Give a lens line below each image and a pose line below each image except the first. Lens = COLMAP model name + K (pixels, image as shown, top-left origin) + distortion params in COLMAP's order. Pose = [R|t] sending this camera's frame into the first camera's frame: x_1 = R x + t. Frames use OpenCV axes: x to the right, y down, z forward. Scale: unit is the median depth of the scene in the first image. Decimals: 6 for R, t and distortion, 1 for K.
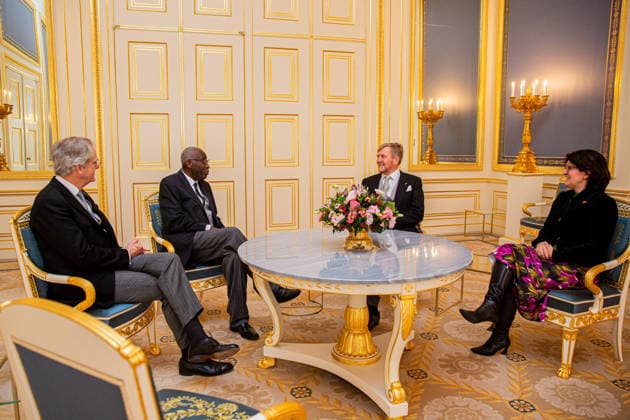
lens RADIAL K [[460.0, 0, 315.2], [0, 460.0, 196.1], [0, 0, 1]] dist [-0.017823, 0.003812]
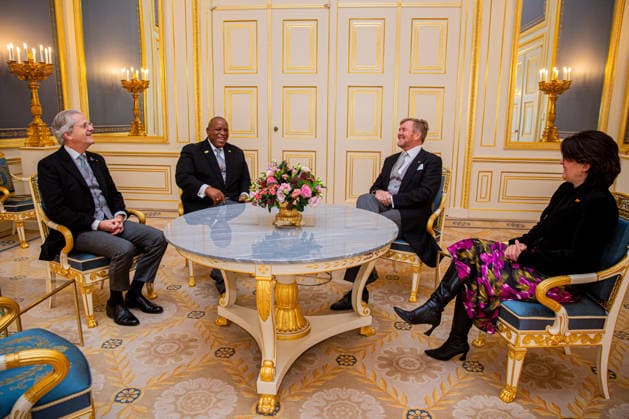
lens RADIAL K [[440.3, 0, 315.0], [0, 440.3, 205.6], [0, 0, 1]] dist [-0.084087, 0.067696]
pose [[0.930714, 0.084980, -0.355739, 0.444025], [-0.052393, 0.993579, 0.100274, -0.023021], [0.361976, -0.074688, 0.929190, 0.145547]]
